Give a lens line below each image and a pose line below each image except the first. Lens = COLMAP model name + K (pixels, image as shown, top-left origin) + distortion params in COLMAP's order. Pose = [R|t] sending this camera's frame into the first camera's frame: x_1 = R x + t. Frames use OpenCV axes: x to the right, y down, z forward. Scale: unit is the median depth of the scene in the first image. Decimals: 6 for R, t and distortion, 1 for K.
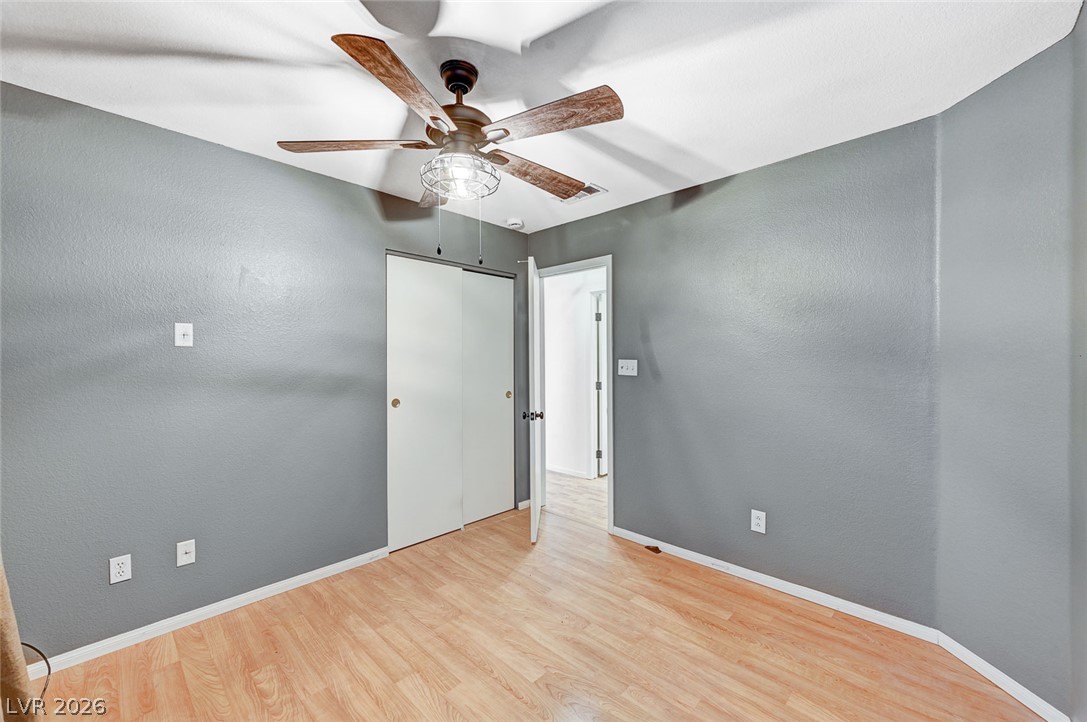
lens RADIAL K [[437.2, 0, 547.4], [0, 437.2, 358.8], [0, 0, 1]] dist [-0.001221, 0.000103]
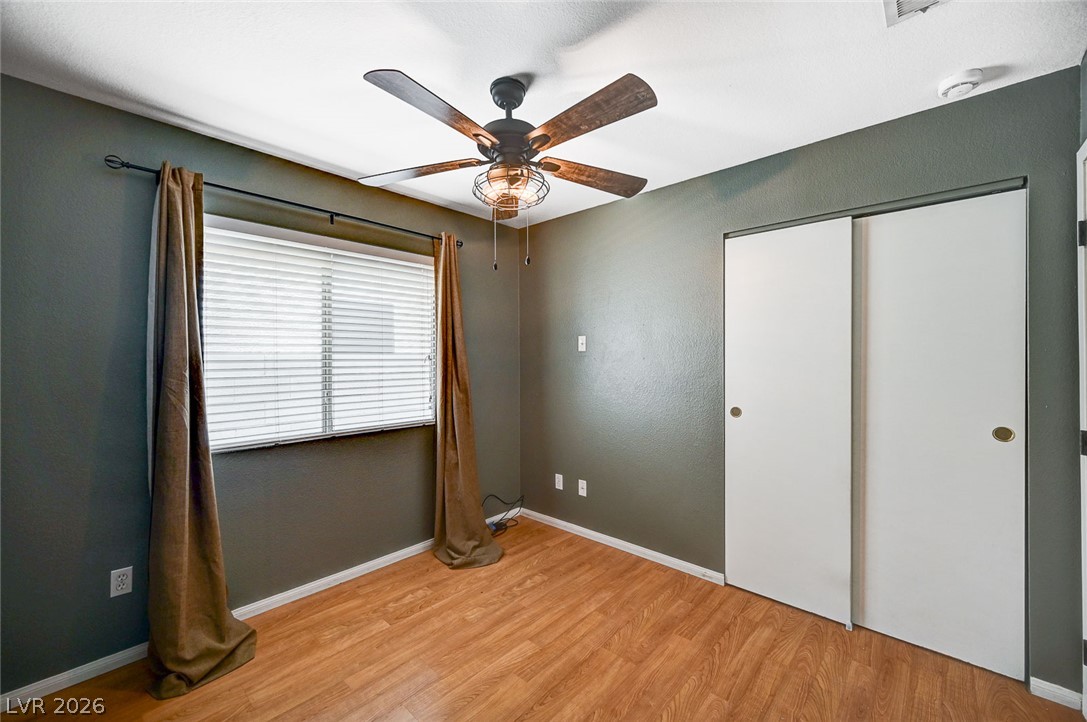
lens RADIAL K [[428.8, 0, 543.7], [0, 428.8, 362.7], [0, 0, 1]] dist [0.000852, 0.000105]
pose [[0.018746, 0.013907, -0.999728, 0.652948], [-0.001425, 0.999903, 0.013883, -0.007825], [0.999823, 0.001164, 0.018764, 0.851394]]
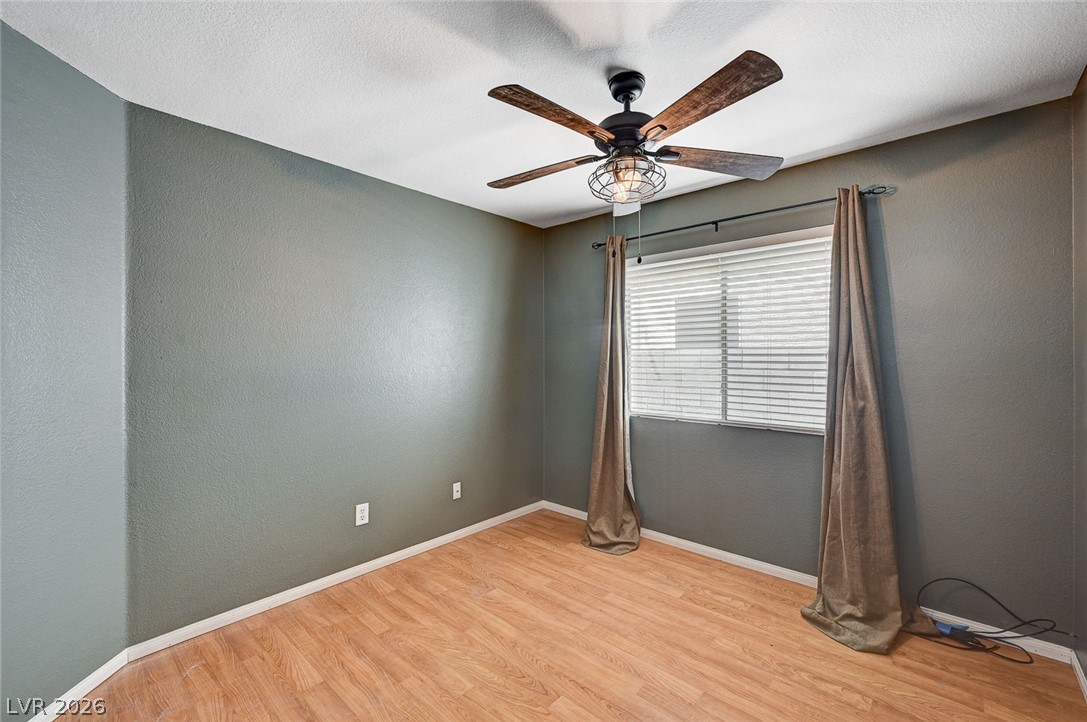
lens RADIAL K [[456.9, 0, 550.7], [0, 456.9, 360.6], [0, 0, 1]] dist [-0.001201, 0.000413]
pose [[-0.999269, 0.009164, -0.037108, 0.017337], [0.008471, 0.999787, 0.018809, -0.009974], [0.037272, 0.018480, -0.999134, 1.655288]]
